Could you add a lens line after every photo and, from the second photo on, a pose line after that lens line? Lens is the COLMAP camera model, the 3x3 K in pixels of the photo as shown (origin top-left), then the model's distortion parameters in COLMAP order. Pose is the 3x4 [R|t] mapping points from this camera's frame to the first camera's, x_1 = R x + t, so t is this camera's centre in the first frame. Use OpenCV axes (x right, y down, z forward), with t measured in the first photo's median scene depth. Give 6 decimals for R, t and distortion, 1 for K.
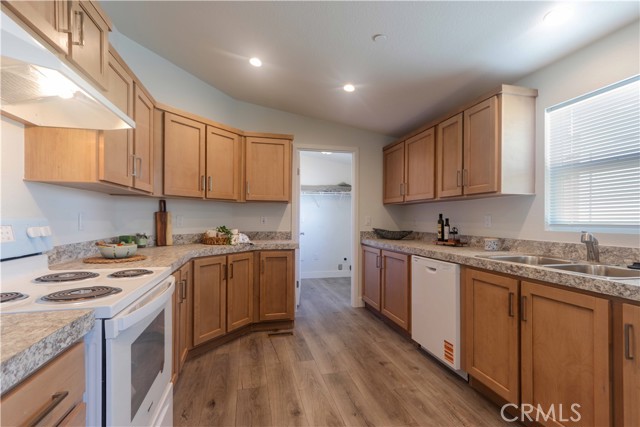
lens RADIAL K [[299.1, 0, 322.3], [0, 299.1, 217.2], [0, 0, 1]] dist [0.002906, 0.003429]
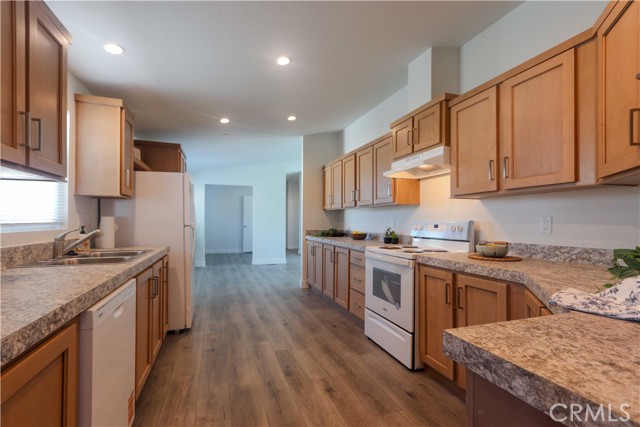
lens RADIAL K [[299.1, 0, 308.7], [0, 299.1, 222.2], [0, 0, 1]] dist [0.002906, 0.003429]
pose [[-0.998310, -0.009160, -0.057393, 0.038372], [-0.009014, 0.999955, -0.002797, 0.010518], [0.057416, -0.002275, -0.998348, 1.286565]]
